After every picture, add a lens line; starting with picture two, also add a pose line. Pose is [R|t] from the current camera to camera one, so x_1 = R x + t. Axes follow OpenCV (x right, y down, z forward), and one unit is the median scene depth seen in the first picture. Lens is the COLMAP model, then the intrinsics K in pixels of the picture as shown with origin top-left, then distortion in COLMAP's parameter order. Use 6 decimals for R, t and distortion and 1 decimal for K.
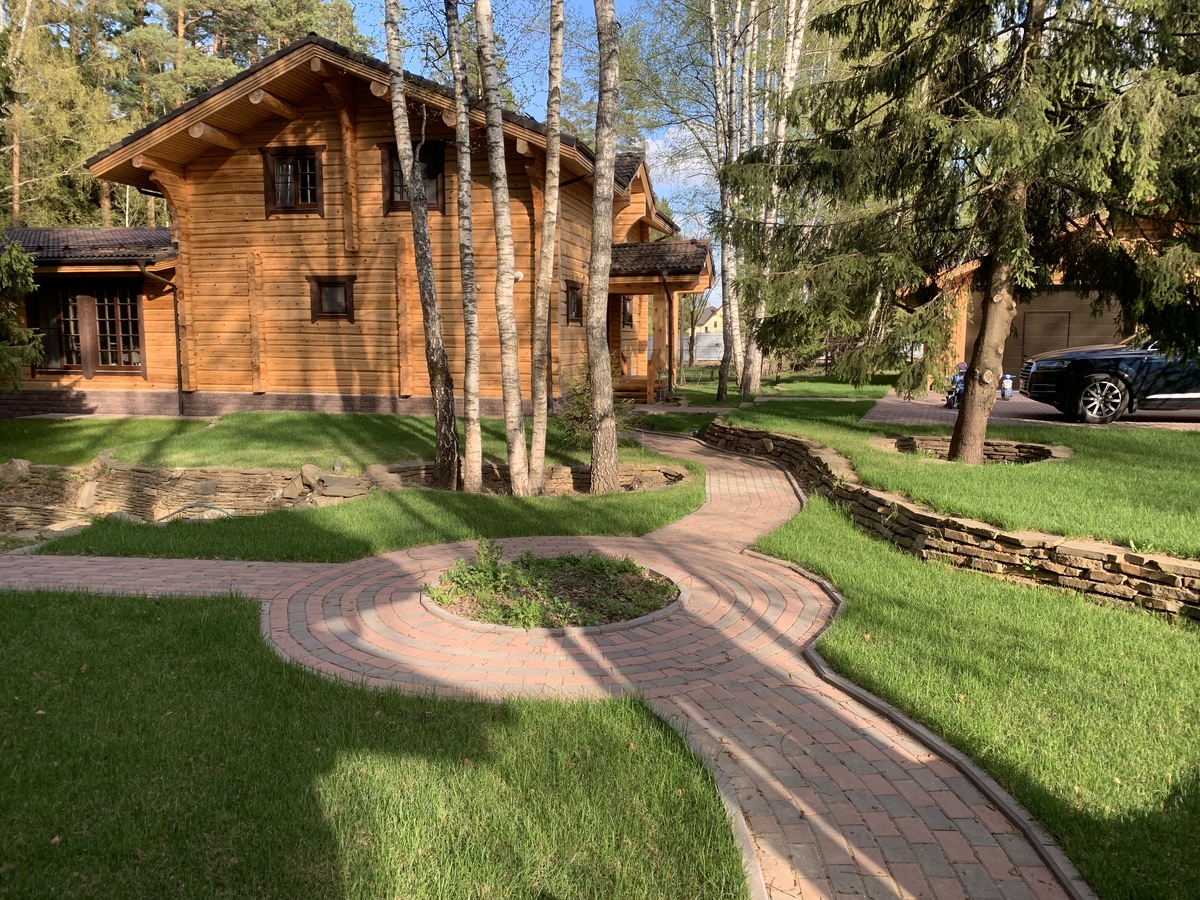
lens RADIAL K [[931.7, 0, 600.0], [0, 931.7, 450.0], [0, 0, 1]] dist [0.050367, -0.073707]
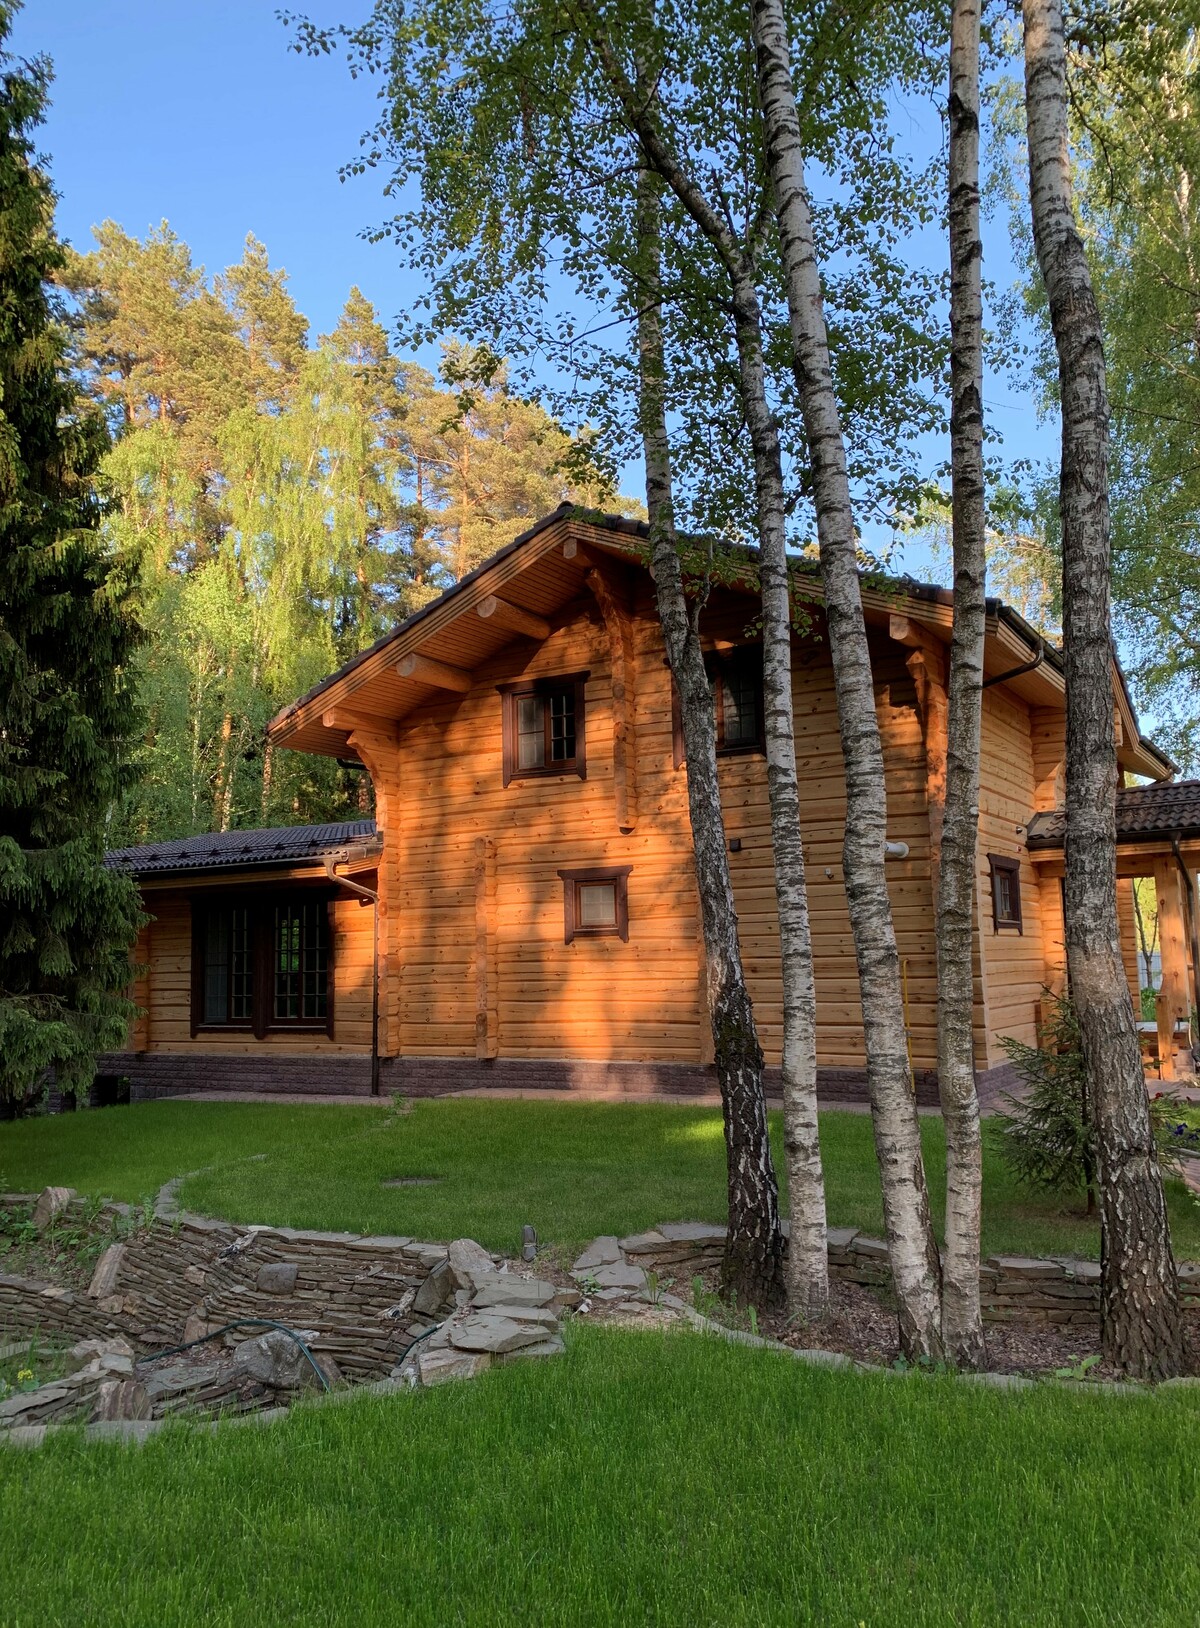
lens RADIAL K [[1360.2, 0, 600.0], [0, 1360.2, 814.0], [0, 0, 1]] dist [0.070035, -0.005685]
pose [[0.953385, -0.057008, -0.296323, -0.025041], [-0.011545, 0.974382, -0.224602, -0.035901], [0.301536, 0.217553, 0.928303, 0.304711]]
